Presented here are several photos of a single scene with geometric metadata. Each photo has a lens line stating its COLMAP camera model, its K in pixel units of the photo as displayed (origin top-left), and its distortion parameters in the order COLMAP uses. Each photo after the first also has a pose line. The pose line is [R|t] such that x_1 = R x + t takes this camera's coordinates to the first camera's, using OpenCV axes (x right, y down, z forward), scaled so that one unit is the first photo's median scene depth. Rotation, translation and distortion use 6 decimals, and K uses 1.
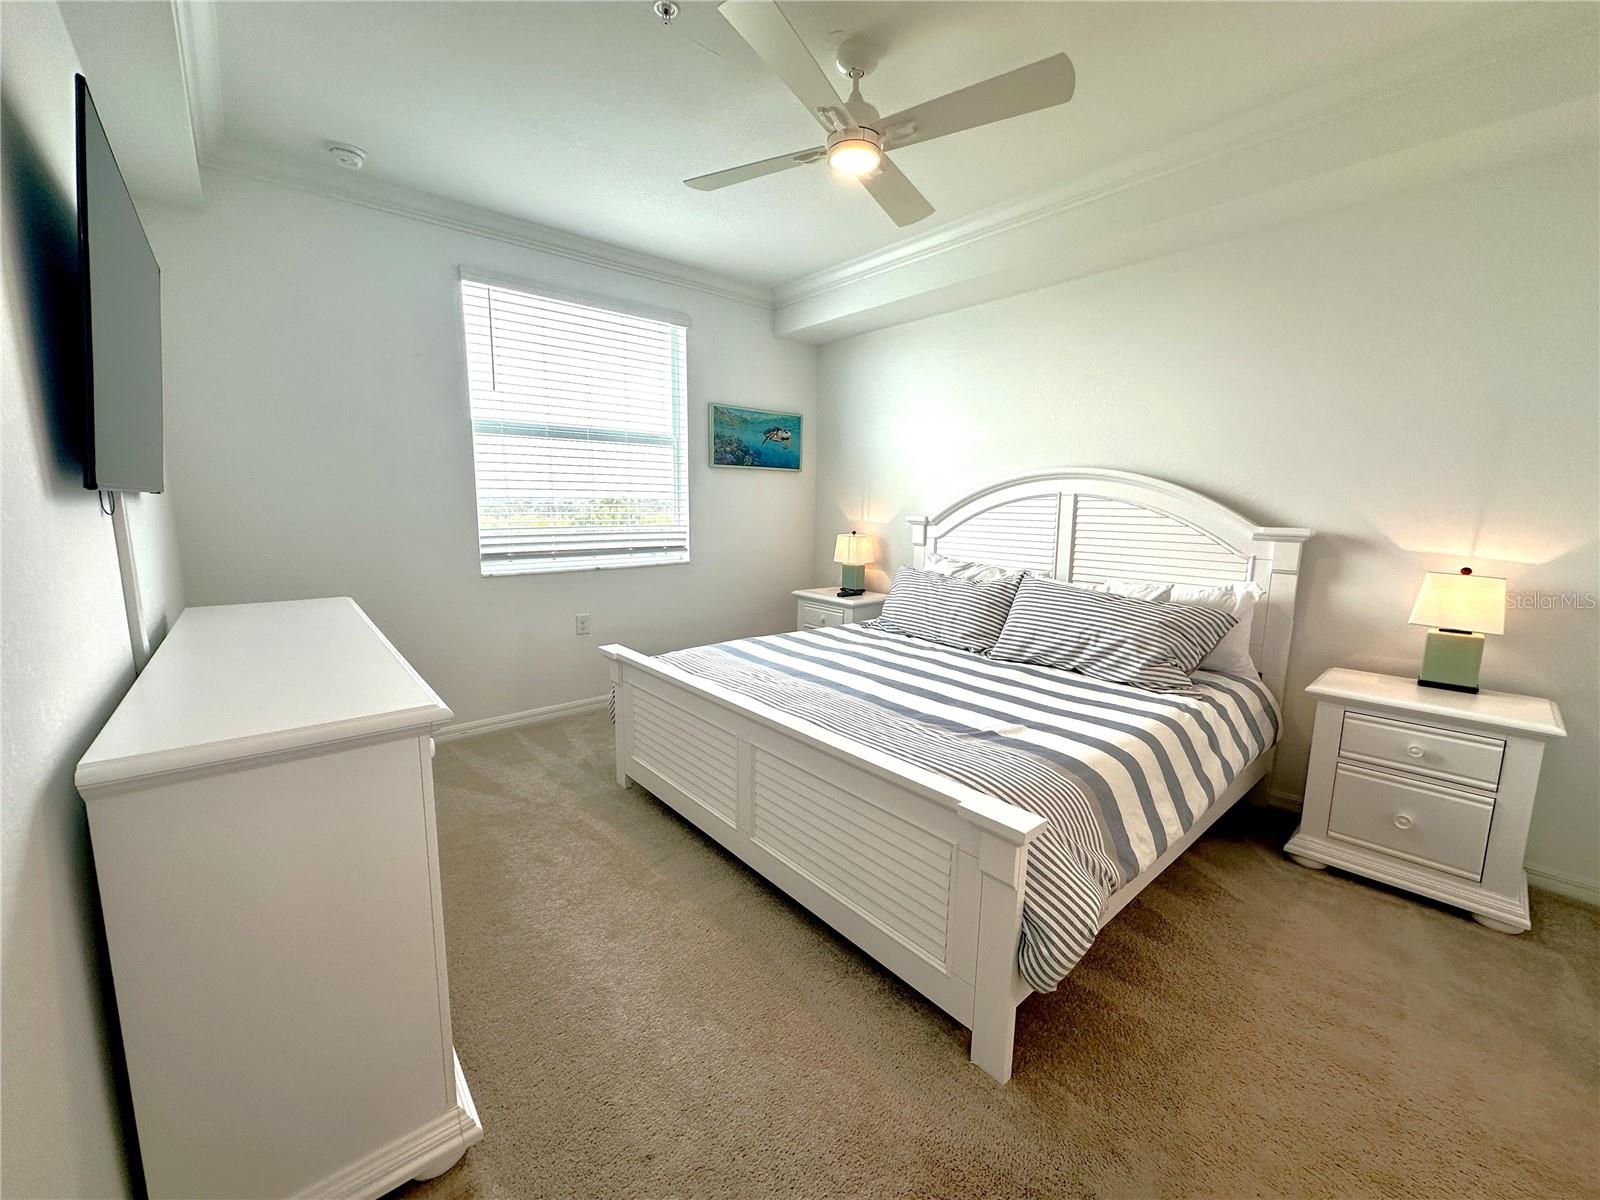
lens RADIAL K [[645.9, 0, 800.3], [0, 645.9, 598.4], [0, 0, 1]] dist [-0.001142, 0.000058]
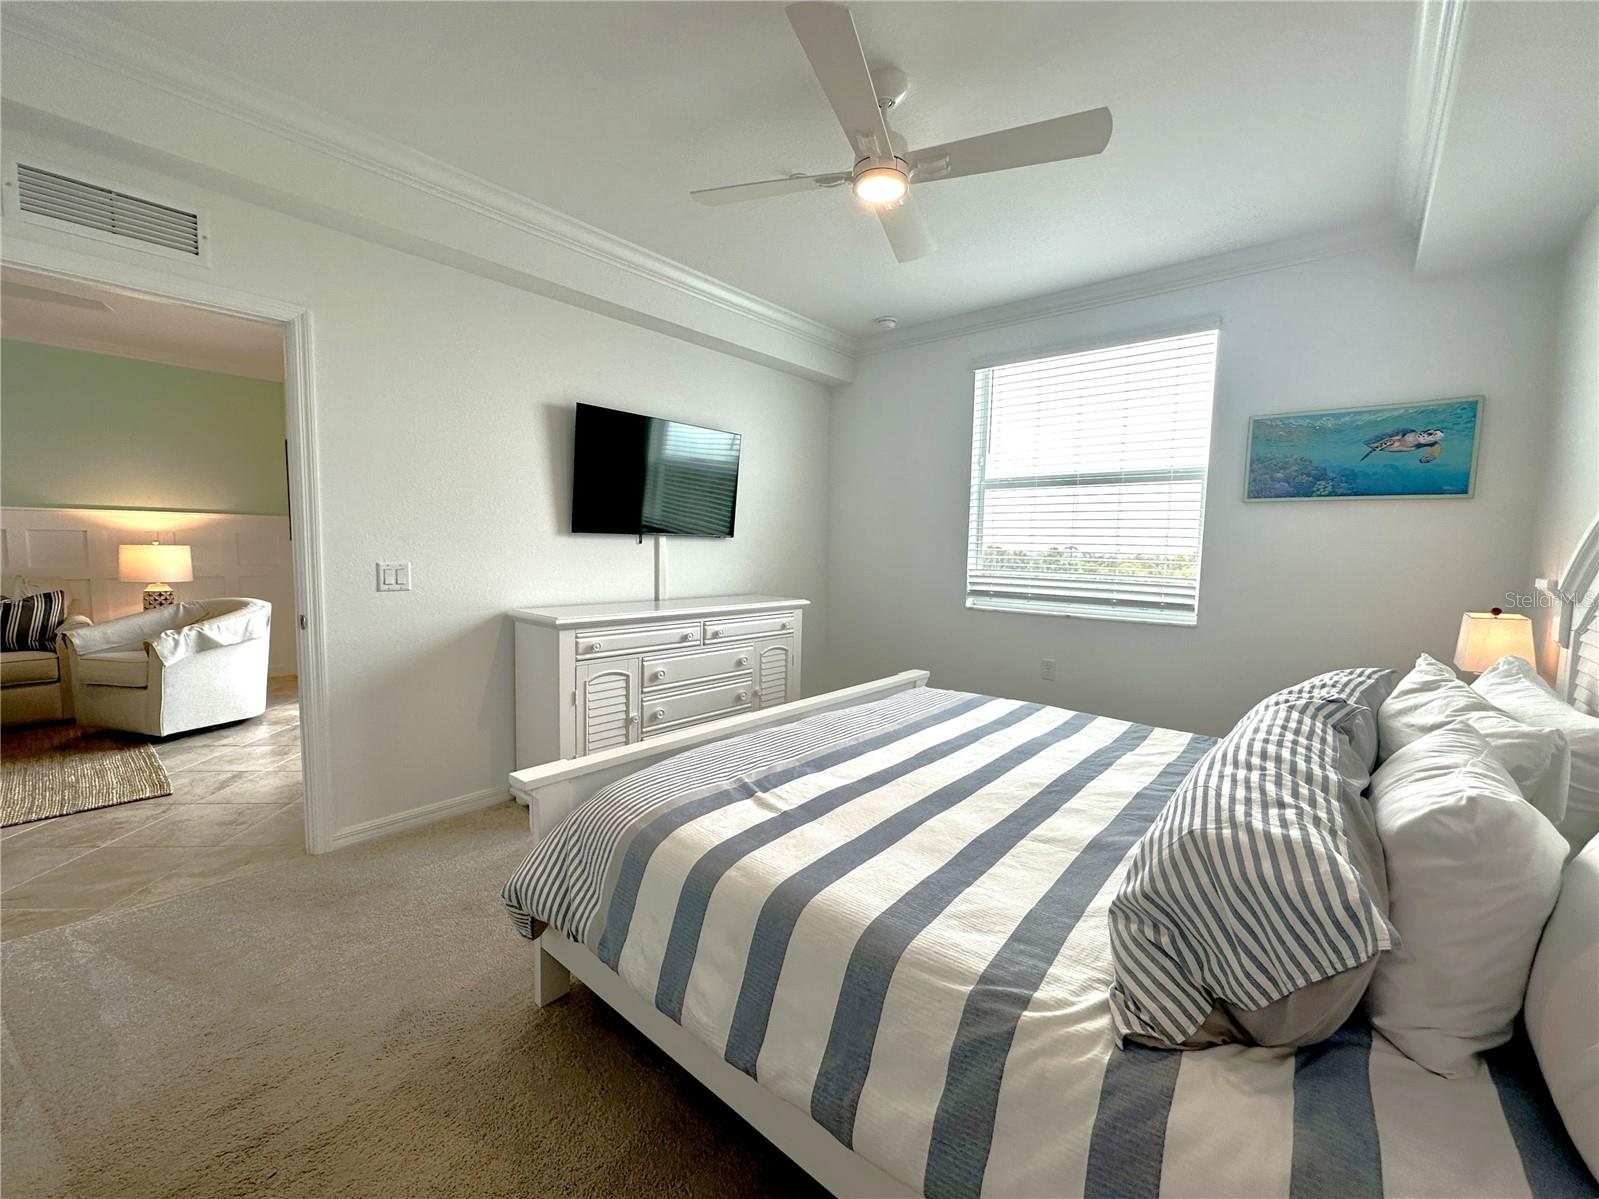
lens RADIAL K [[644.6, 0, 786.7], [0, 644.6, 597.0], [0, 0, 1]] dist [-0.000546, -0.000082]
pose [[0.144731, 0.073154, -0.986763, 0.520631], [-0.166714, 0.984809, 0.048556, -0.046494], [0.975325, 0.157480, 0.154728, 0.396181]]
